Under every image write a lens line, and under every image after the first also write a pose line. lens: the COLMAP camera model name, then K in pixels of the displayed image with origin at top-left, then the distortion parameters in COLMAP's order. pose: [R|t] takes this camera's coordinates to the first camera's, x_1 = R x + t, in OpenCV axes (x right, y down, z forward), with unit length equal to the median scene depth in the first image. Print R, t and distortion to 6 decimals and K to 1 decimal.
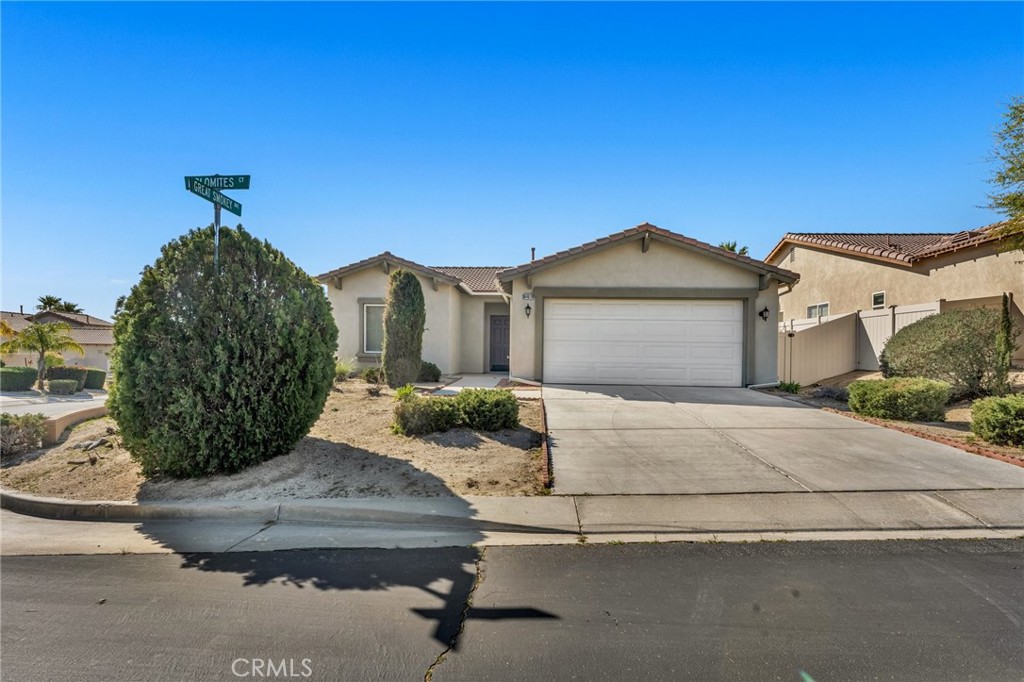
lens RADIAL K [[498.6, 0, 509.7], [0, 498.6, 343.8], [0, 0, 1]] dist [-0.001819, -0.000298]
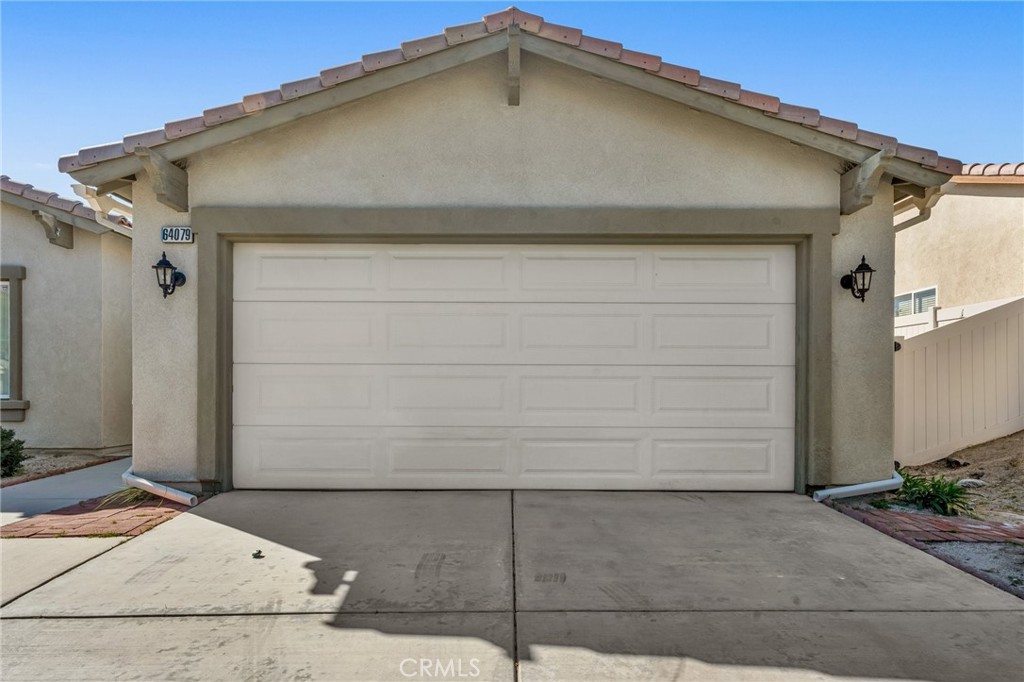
lens RADIAL K [[648.4, 0, 508.7], [0, 648.4, 363.2], [0, 0, 1]] dist [0.003375, 0.000002]
pose [[0.997892, -0.009765, 0.064152, 0.236271], [0.010408, 0.999899, -0.009697, -0.001036], [-0.064051, 0.010344, 0.997893, 0.557896]]
